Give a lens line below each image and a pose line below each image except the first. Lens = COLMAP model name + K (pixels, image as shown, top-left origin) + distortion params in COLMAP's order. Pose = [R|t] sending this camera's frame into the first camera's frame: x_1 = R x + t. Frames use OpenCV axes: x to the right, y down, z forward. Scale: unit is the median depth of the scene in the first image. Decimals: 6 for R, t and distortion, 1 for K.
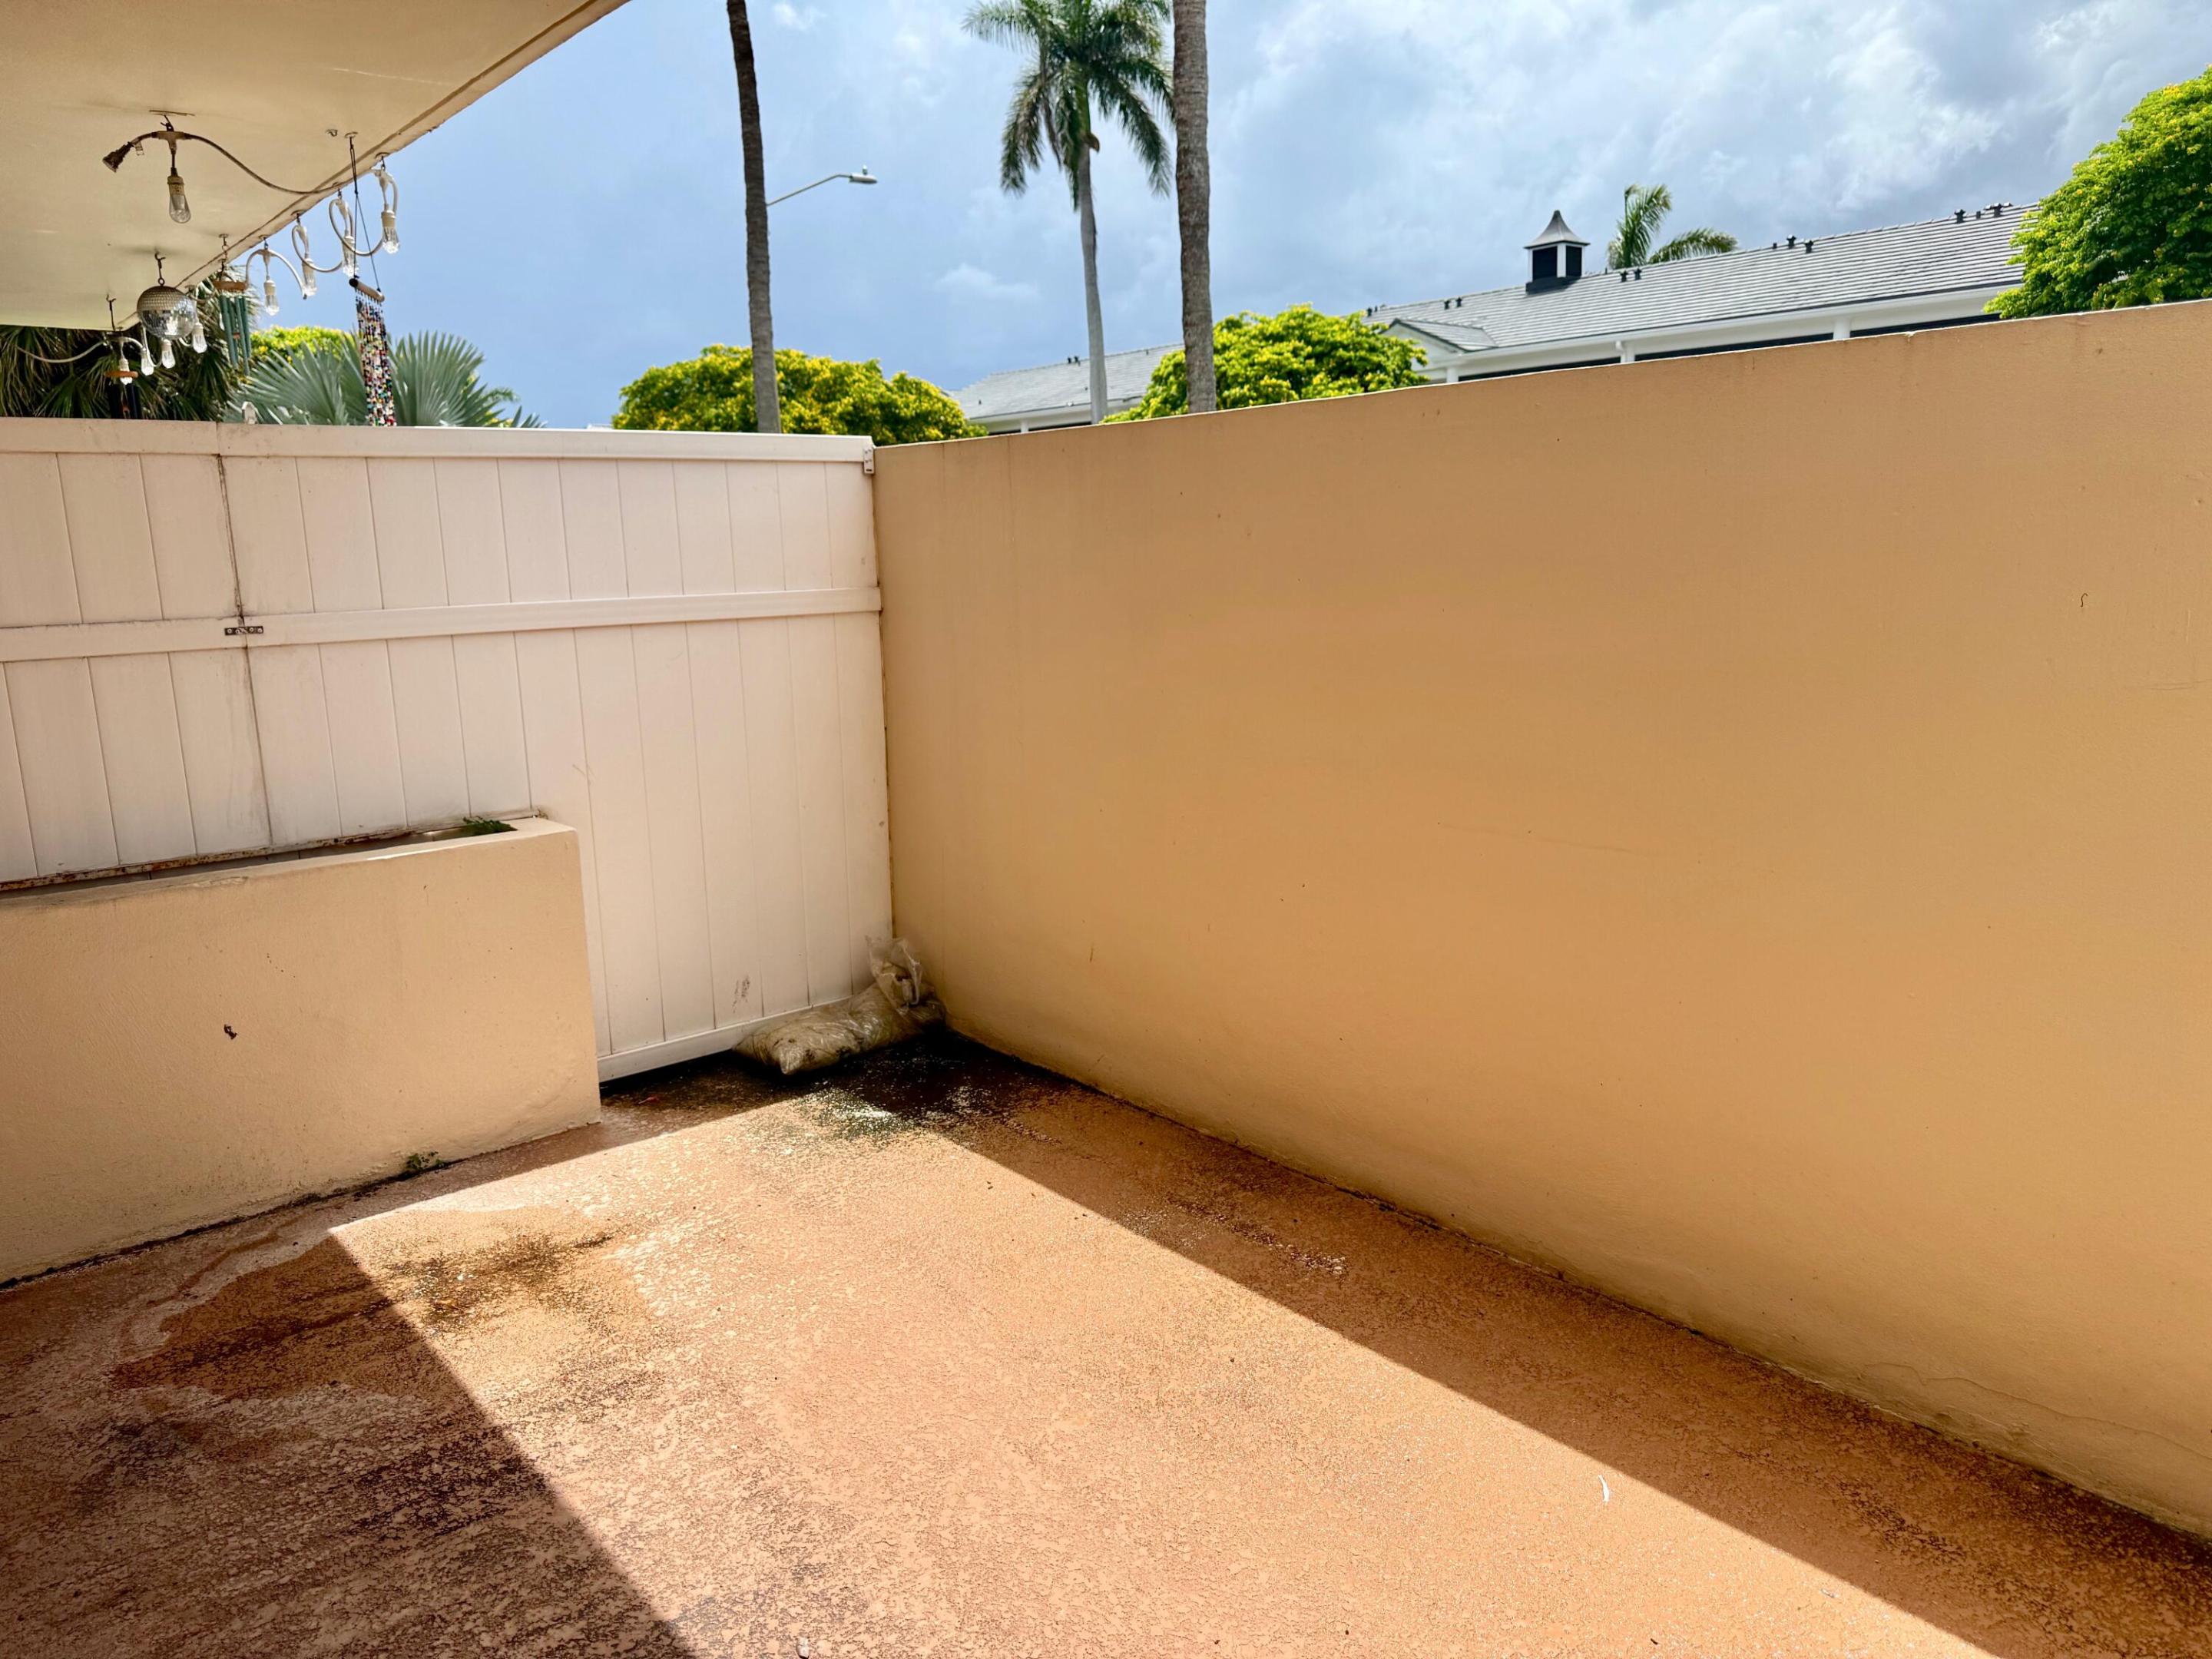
lens RADIAL K [[1538.1, 0, 1106.9], [0, 1538.1, 849.1], [0, 0, 1]] dist [0.065606, -0.087547]
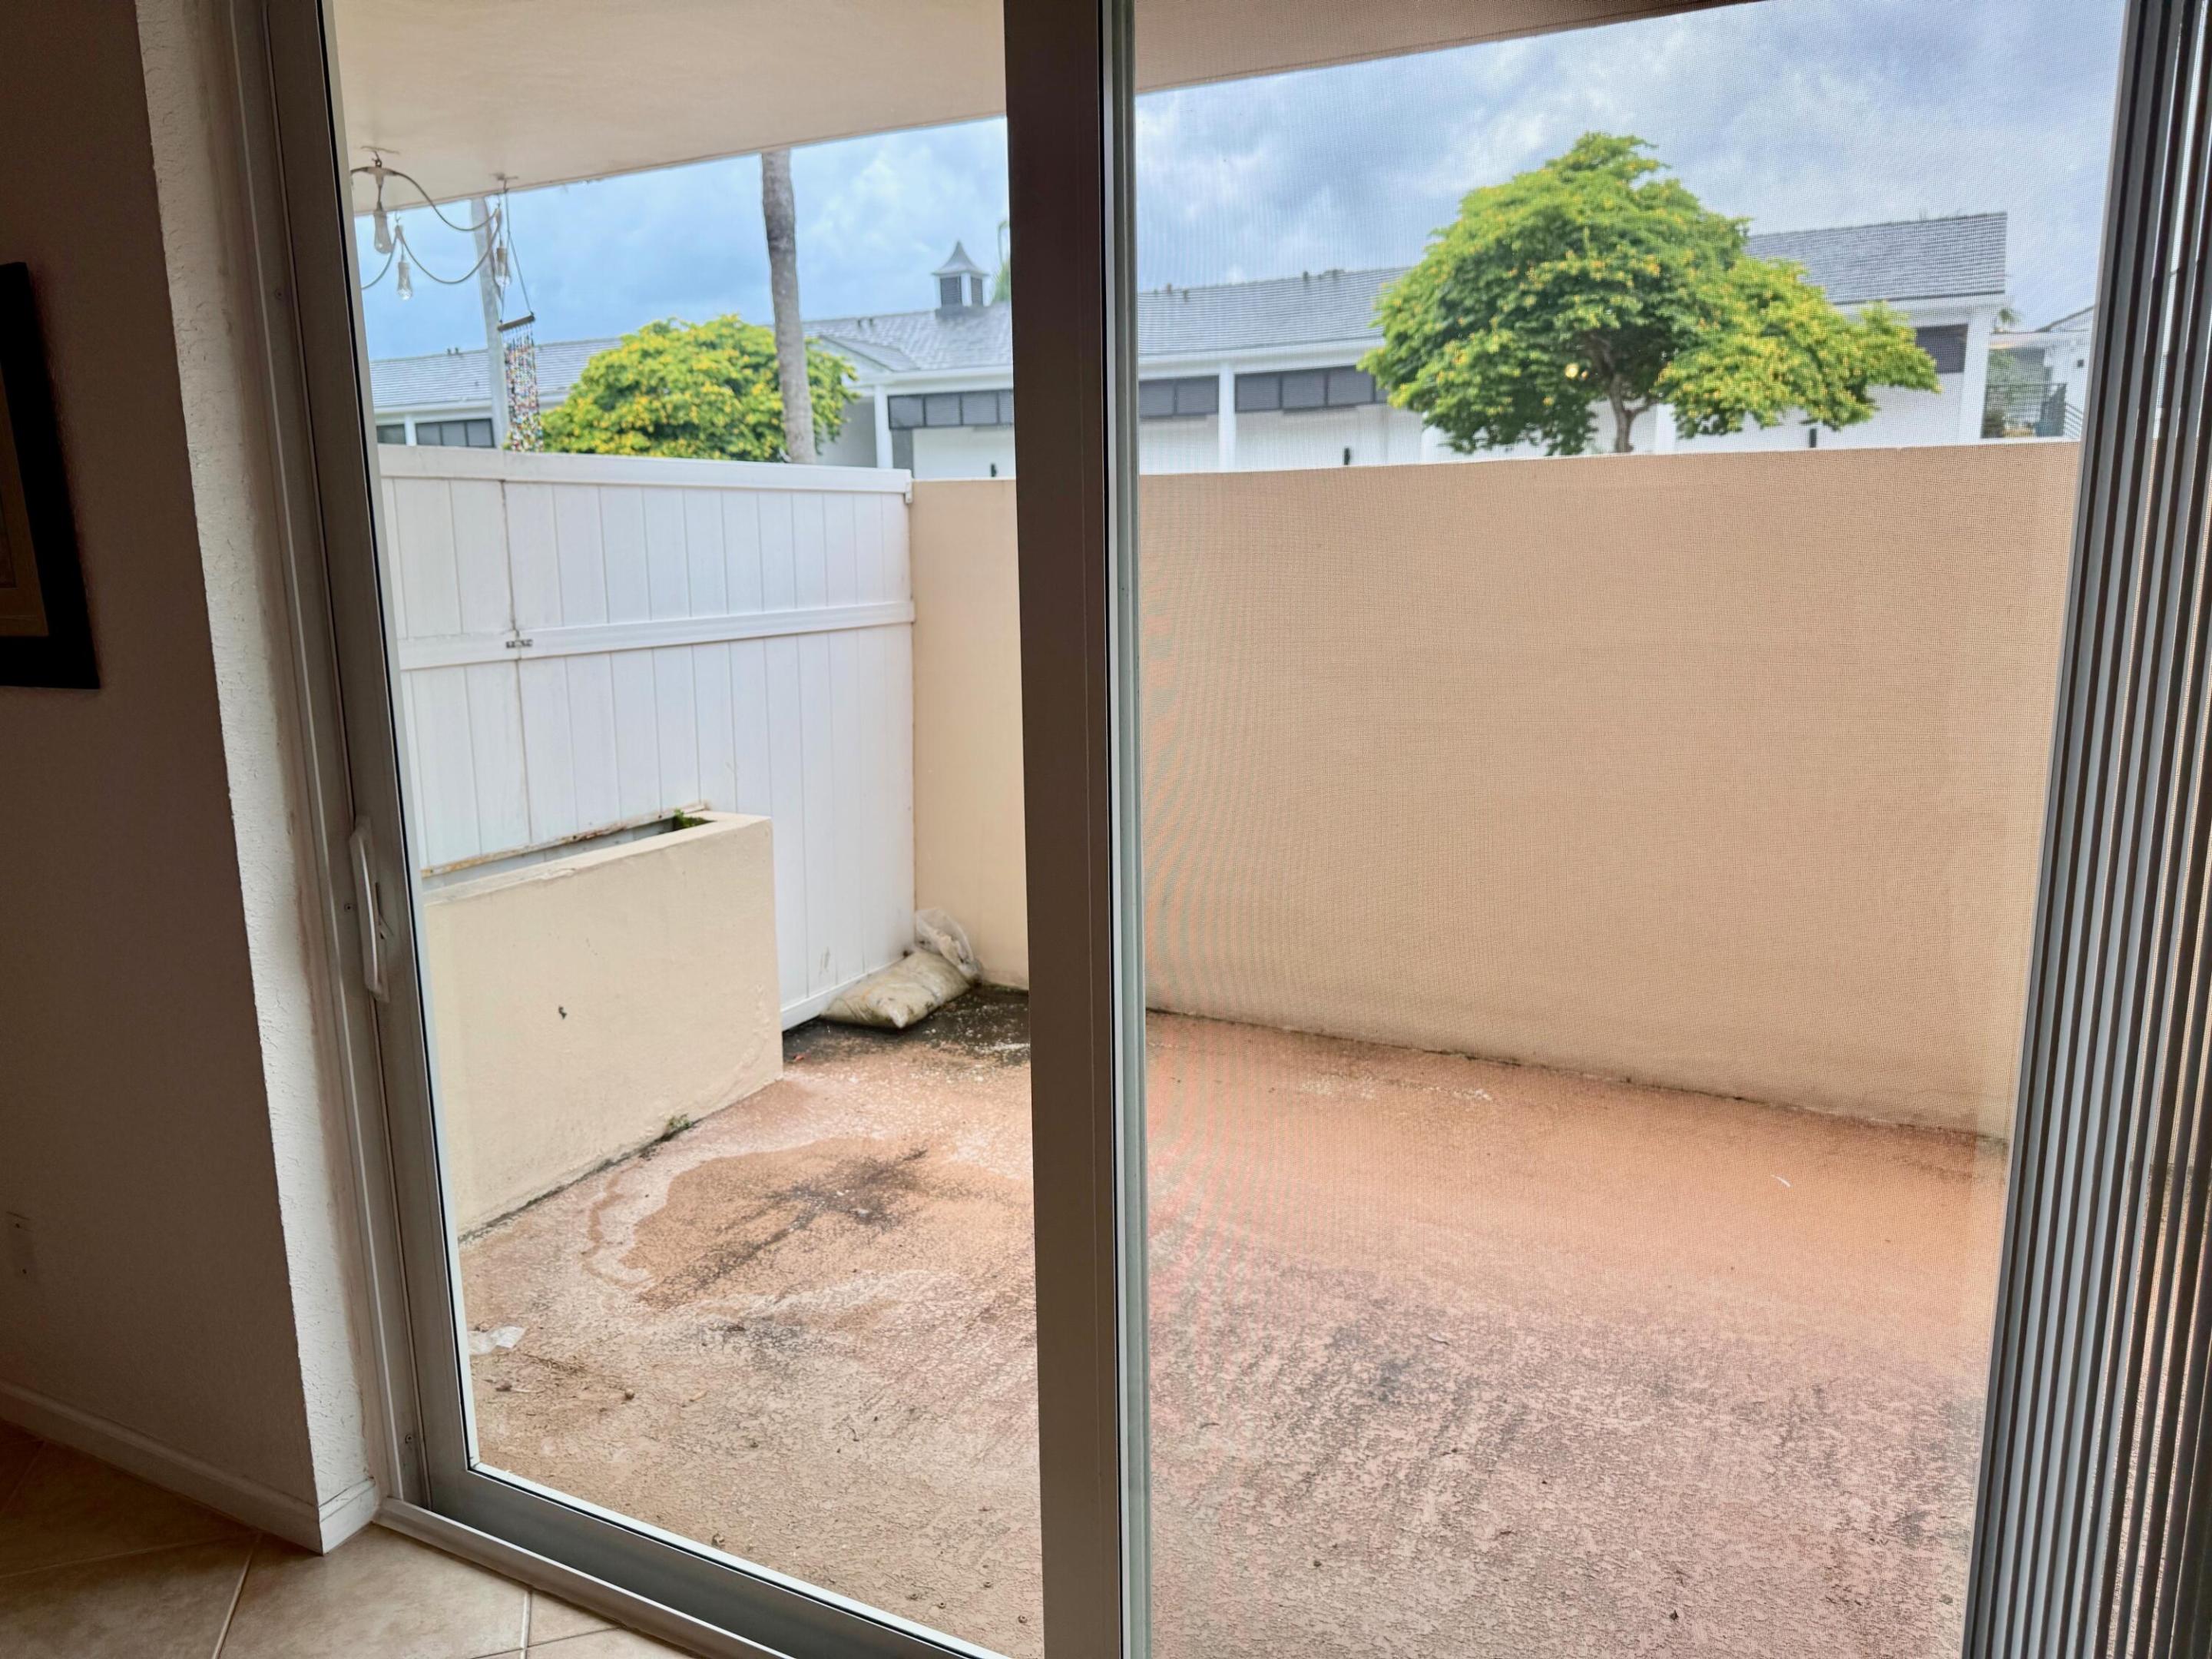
lens RADIAL K [[1528.6, 0, 1097.1], [0, 1528.6, 827.3], [0, 0, 1]] dist [0.108560, -0.180976]
pose [[0.930178, -0.054547, 0.363033, -0.455152], [0.061185, 0.998103, -0.006803, 0.014329], [-0.361973, 0.028540, 0.931751, -0.110265]]
